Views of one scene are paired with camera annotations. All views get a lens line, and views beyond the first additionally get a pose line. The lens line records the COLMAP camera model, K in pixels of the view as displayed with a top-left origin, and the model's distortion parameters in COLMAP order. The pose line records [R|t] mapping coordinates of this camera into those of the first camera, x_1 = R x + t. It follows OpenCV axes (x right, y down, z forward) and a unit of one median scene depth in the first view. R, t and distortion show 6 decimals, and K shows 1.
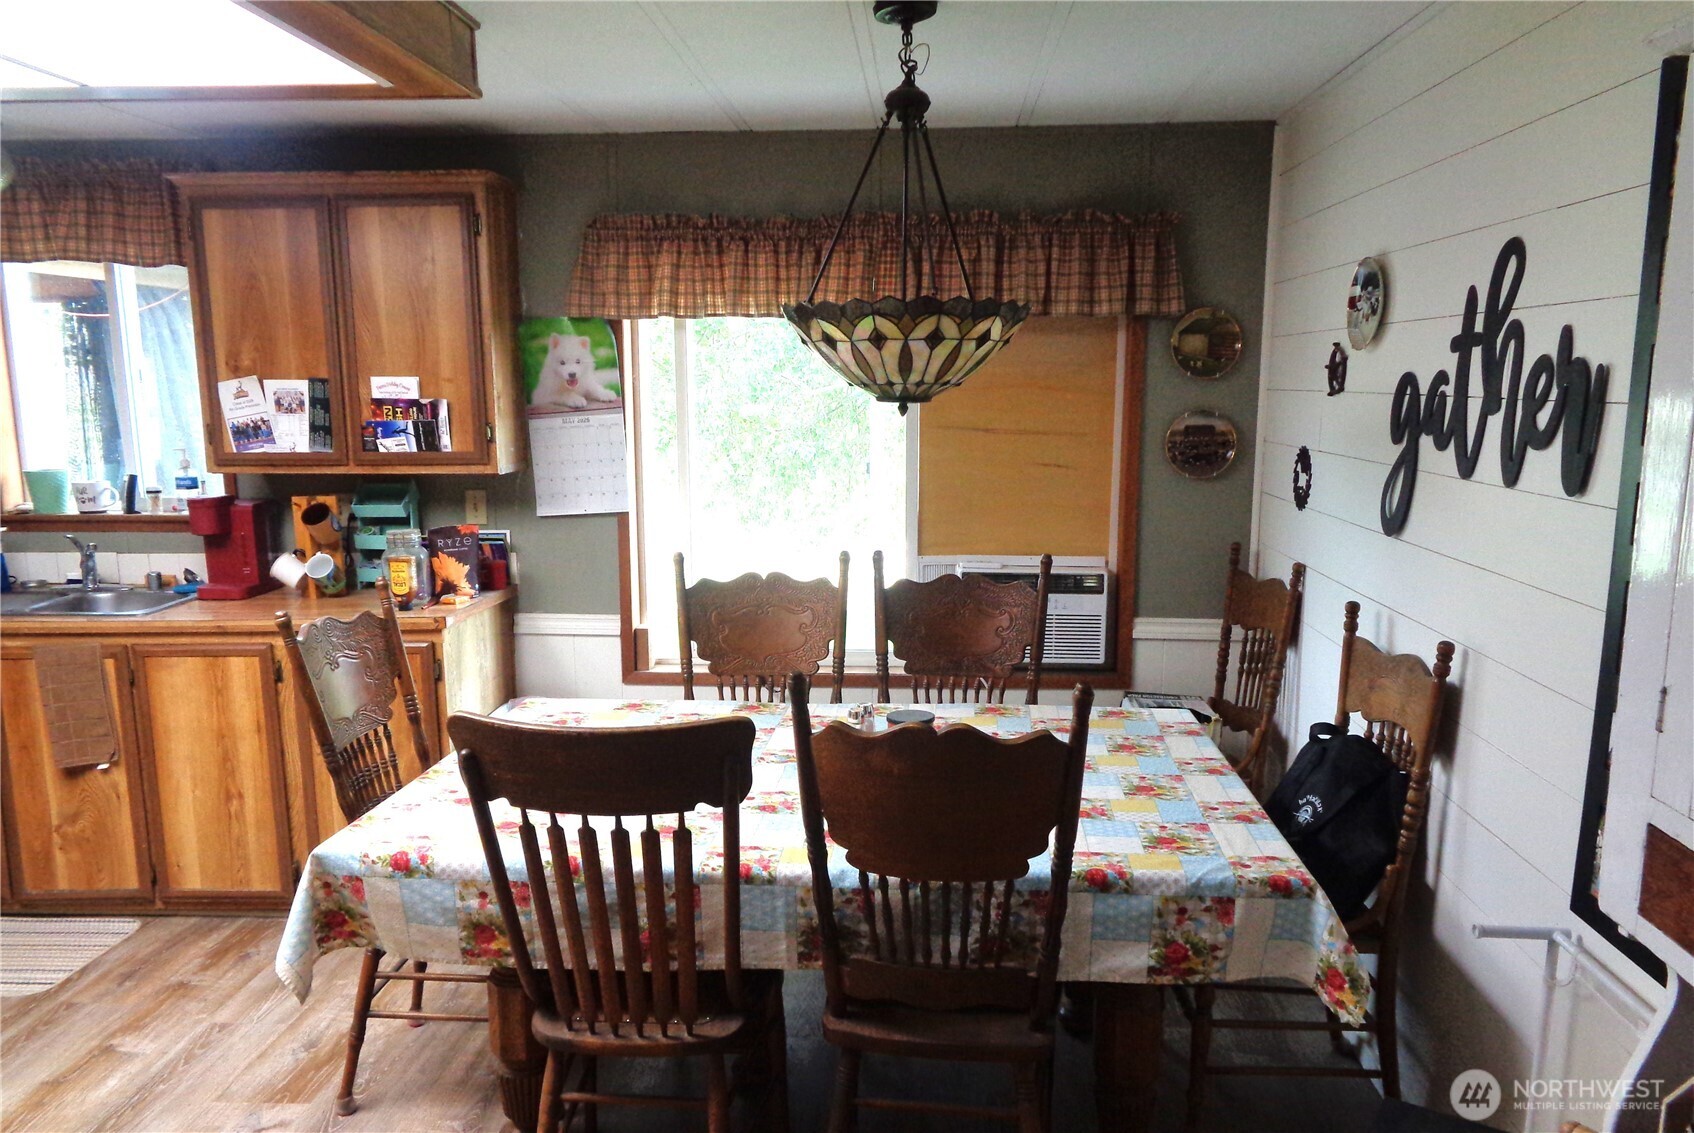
lens RADIAL K [[1314.8, 0, 847.0], [0, 1314.8, 566.5], [0, 0, 1]] dist [0.007436, 0.011940]
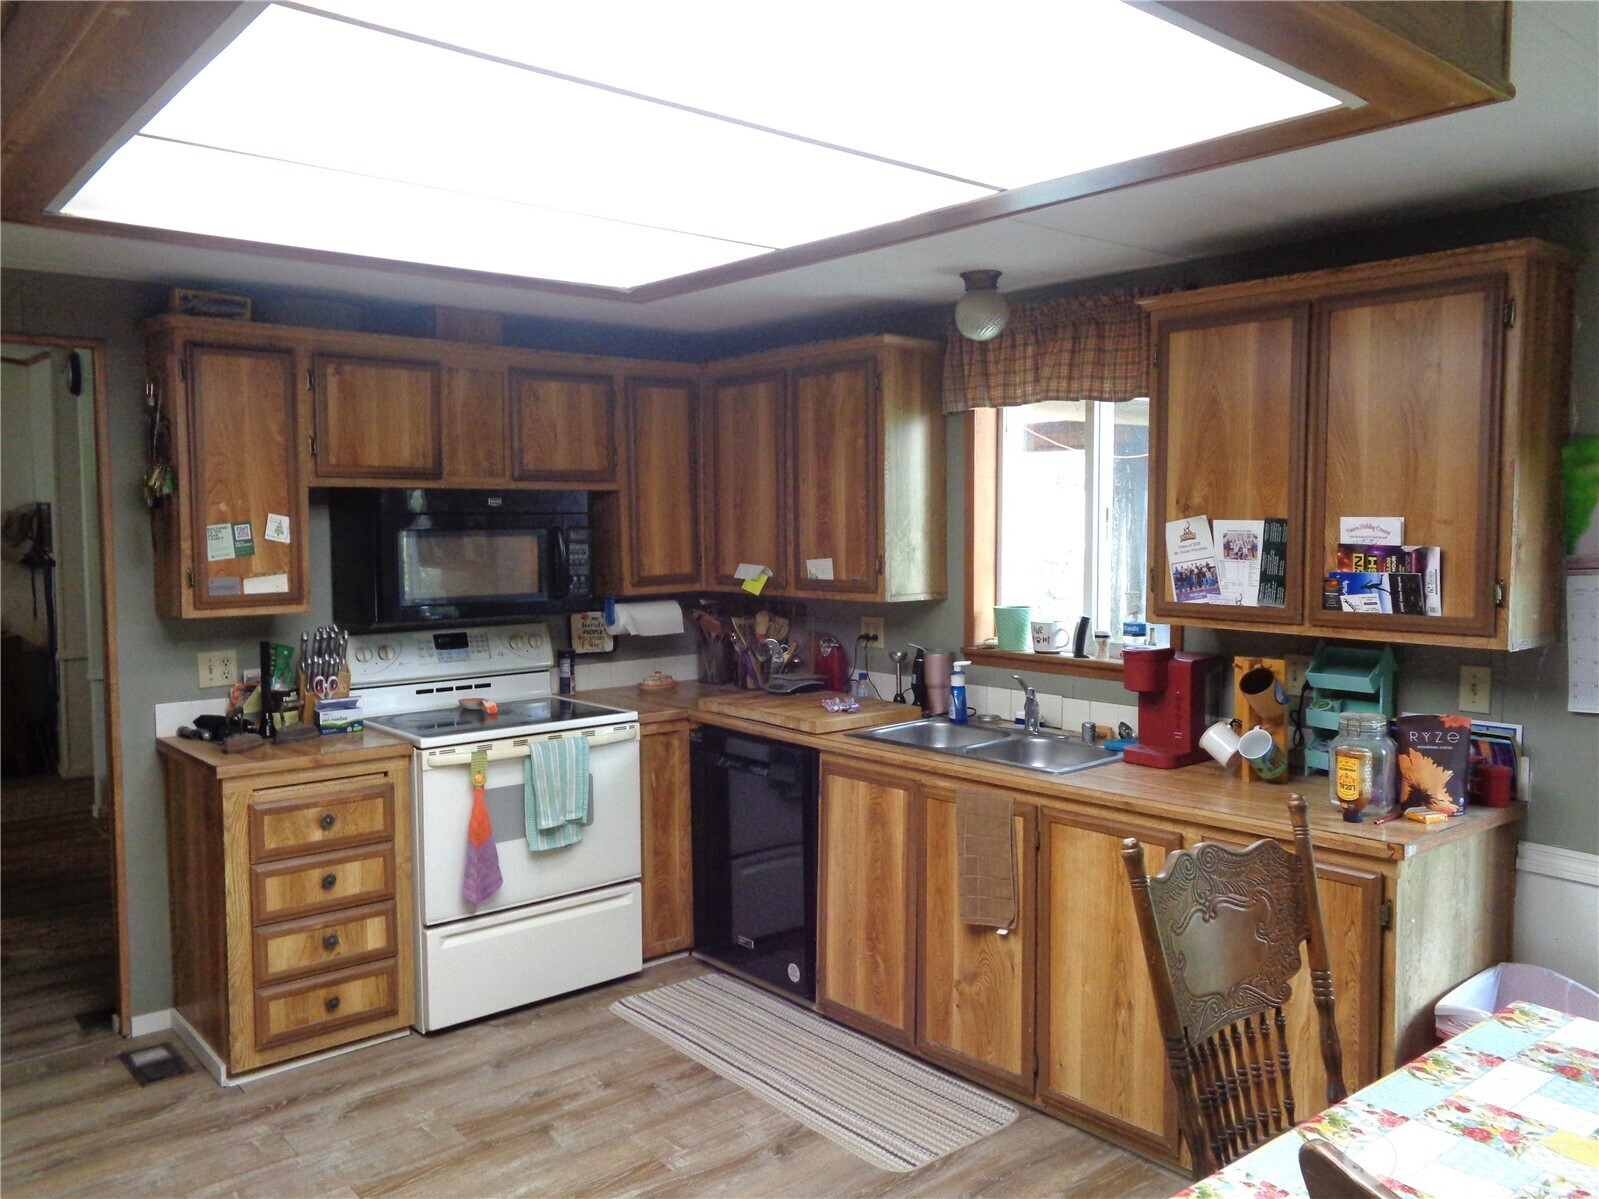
lens RADIAL K [[1197.0, 0, 799.5], [0, 1197.0, 599.5], [0, 0, 1]] dist [0.010684, 0.004576]
pose [[0.683091, 0.055512, -0.728220, -0.052276], [-0.105844, 0.994105, -0.023504, -0.042213], [0.722623, 0.093133, 0.684940, 0.266881]]
